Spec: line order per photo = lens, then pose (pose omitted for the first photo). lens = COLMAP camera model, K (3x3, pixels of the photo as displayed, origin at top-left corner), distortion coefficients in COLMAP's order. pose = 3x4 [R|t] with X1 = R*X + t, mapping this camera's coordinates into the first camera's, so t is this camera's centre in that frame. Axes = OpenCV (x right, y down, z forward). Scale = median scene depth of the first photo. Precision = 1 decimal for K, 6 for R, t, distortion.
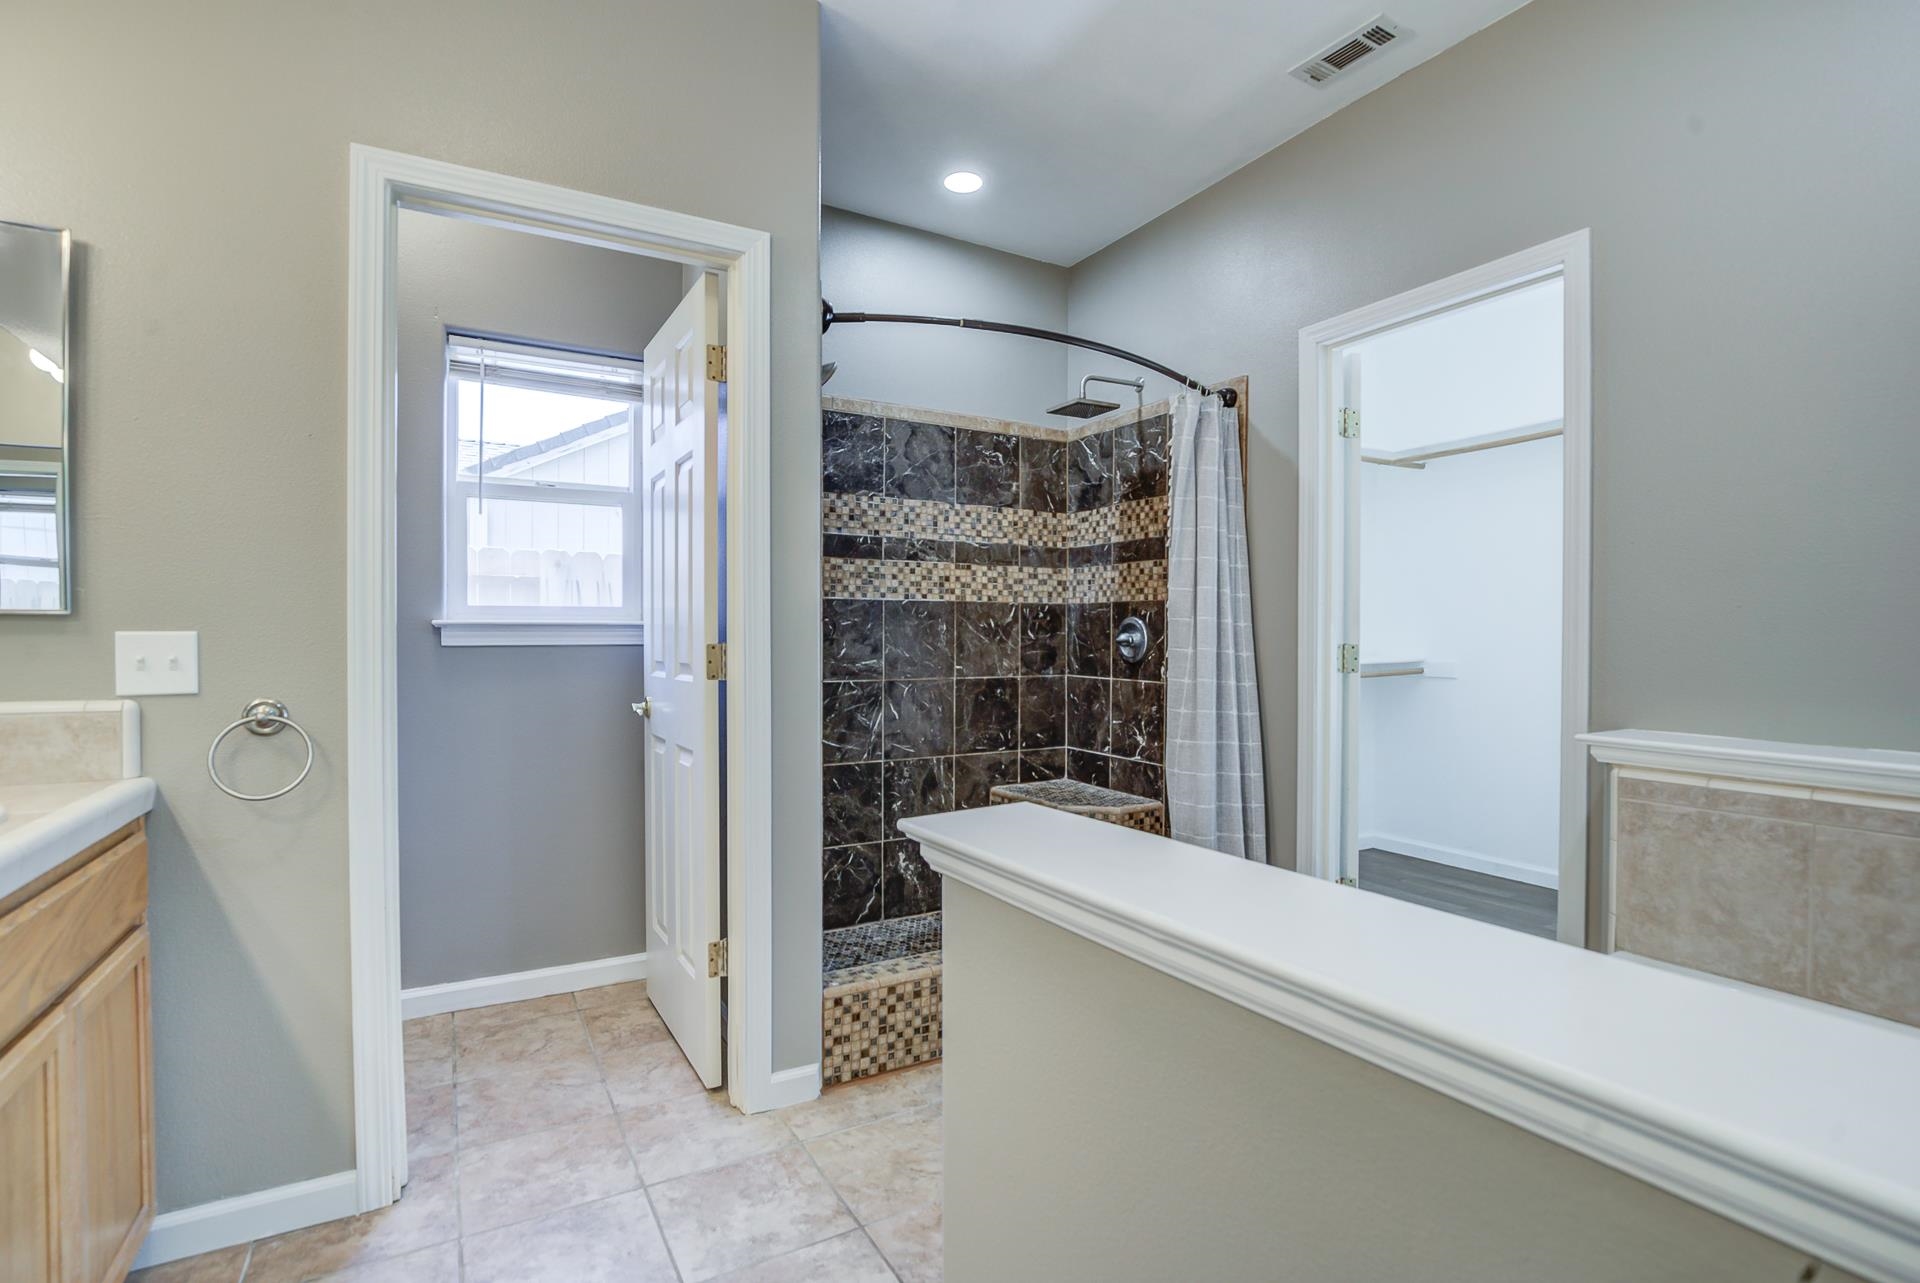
lens RADIAL K [[902.3, 0, 969.9], [0, 902.3, 645.9], [0, 0, 1]] dist [-0.032367, 0.009678]
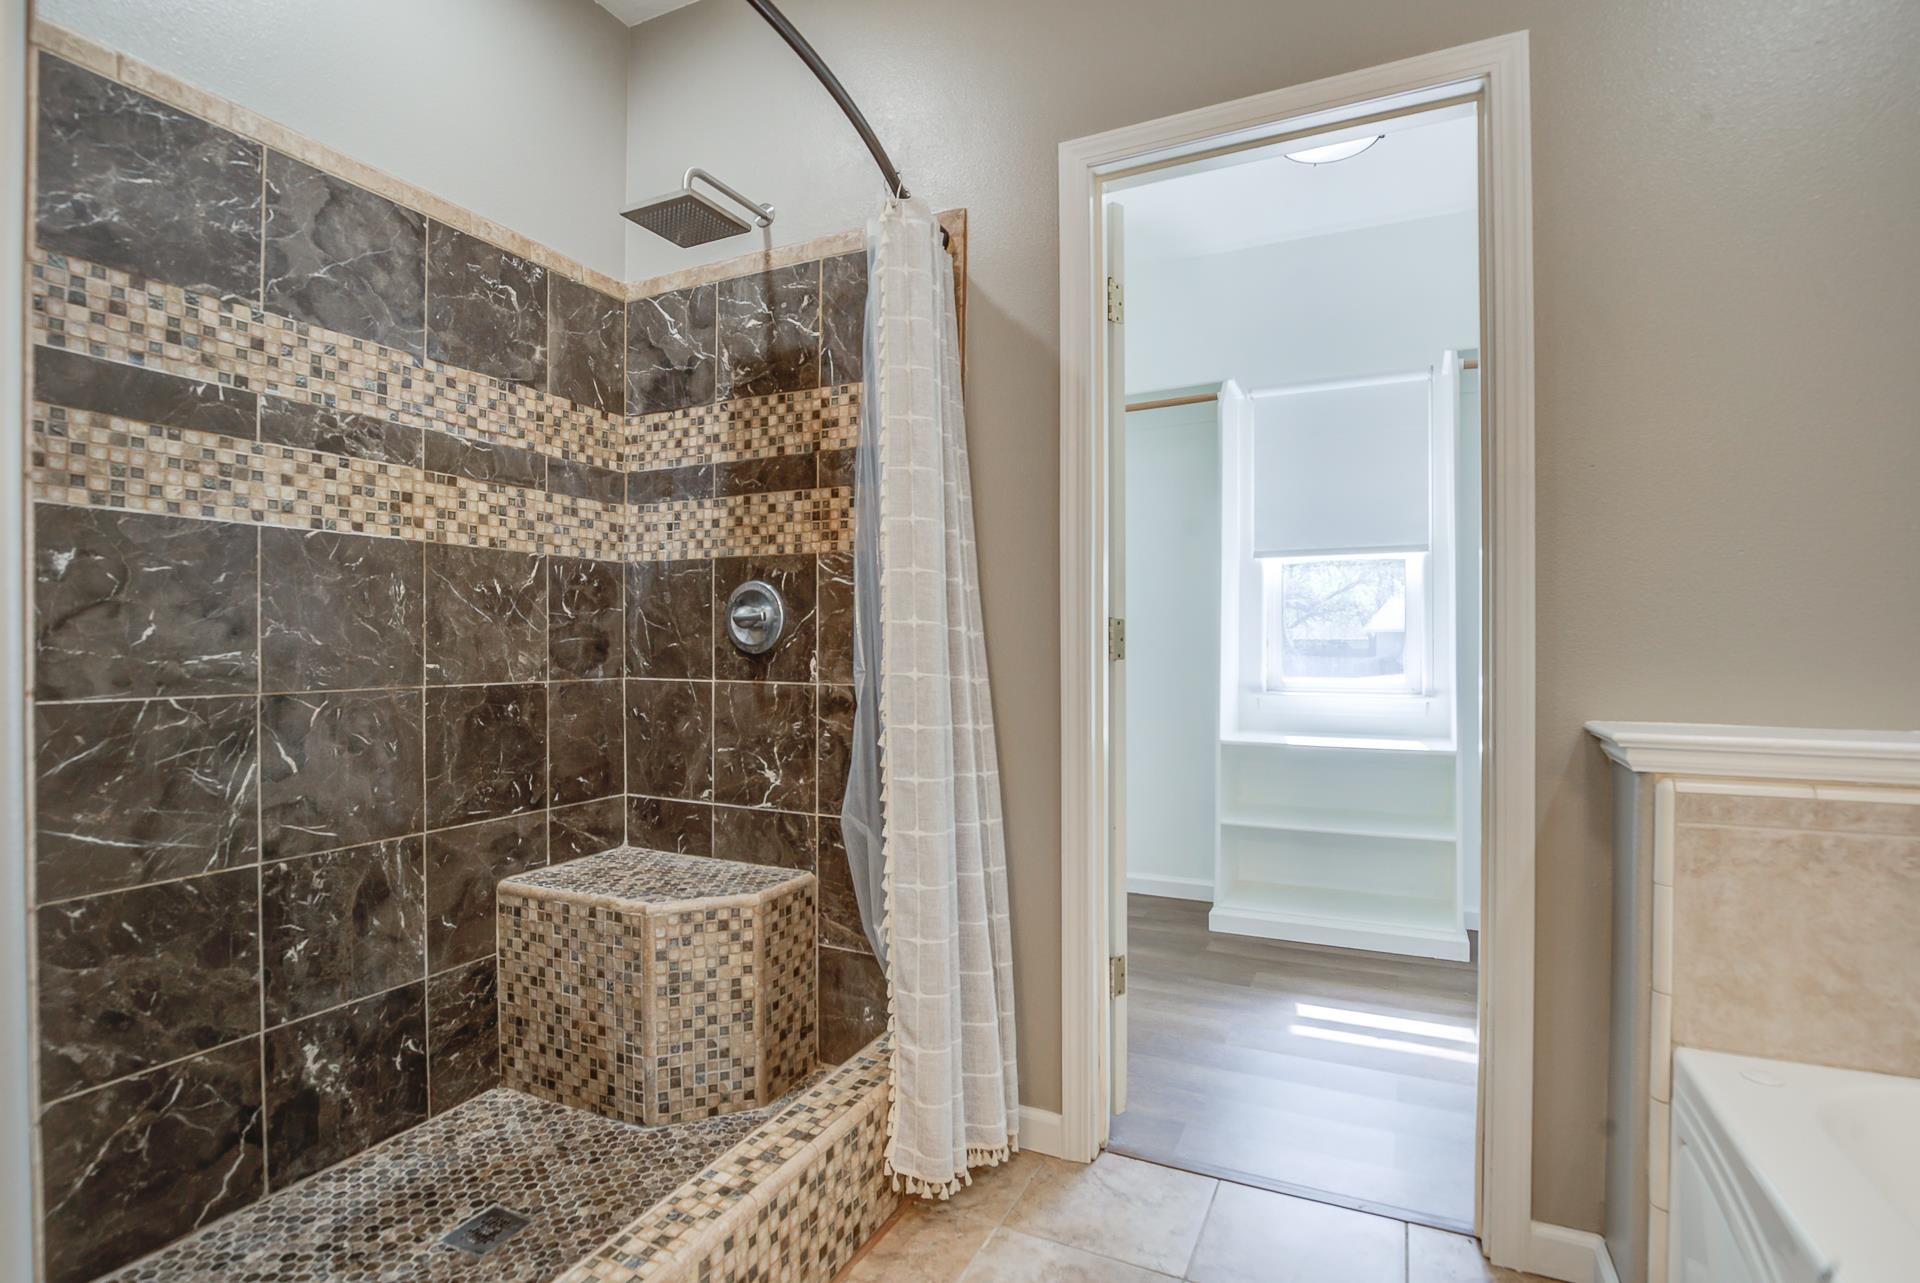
lens RADIAL K [[905.6, 0, 974.6], [0, 905.6, 650.0], [0, 0, 1]] dist [-0.032177, 0.005252]
pose [[0.823431, -0.005168, 0.567393, -0.055095], [0.008702, 0.999956, -0.003521, 0.021184], [-0.567350, 0.007837, 0.823440, 0.431181]]
